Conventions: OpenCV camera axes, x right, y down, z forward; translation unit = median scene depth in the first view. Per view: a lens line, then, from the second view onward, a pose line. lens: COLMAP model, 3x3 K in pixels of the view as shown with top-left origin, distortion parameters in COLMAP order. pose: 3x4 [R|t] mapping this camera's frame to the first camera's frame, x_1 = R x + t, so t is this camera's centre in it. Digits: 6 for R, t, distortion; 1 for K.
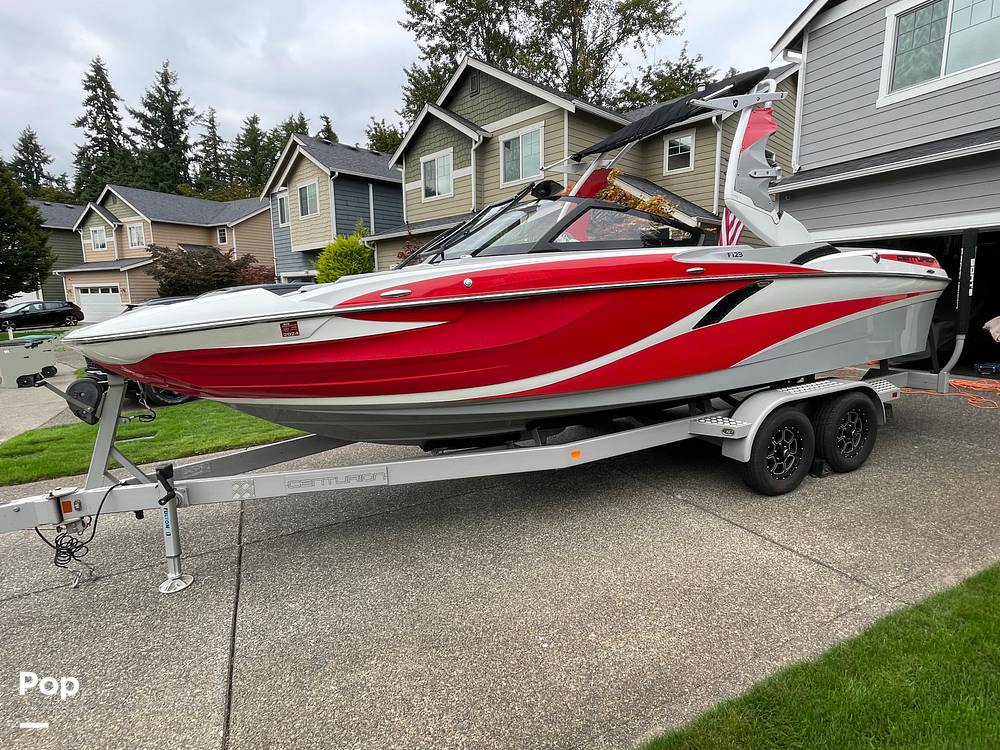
lens RADIAL K [[514.8, 0, 500.0], [0, 514.8, 375.0], [0, 0, 1]] dist [-0.006715, 0.010706]
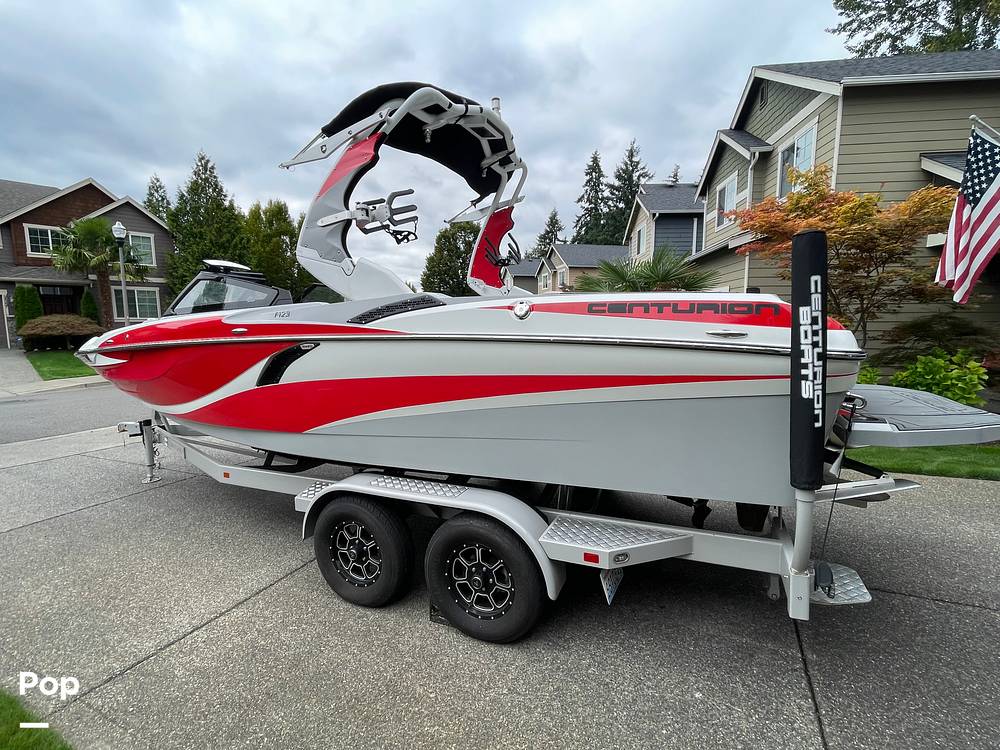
lens RADIAL K [[461.6, 0, 500.0], [0, 461.6, 375.0], [0, 0, 1]] dist [0.000535, 0.000466]
pose [[0.638262, 0.105048, -0.762618, 0.164961], [-0.130608, 0.991061, 0.027205, -0.023837], [0.758658, 0.082240, 0.646277, 0.091540]]
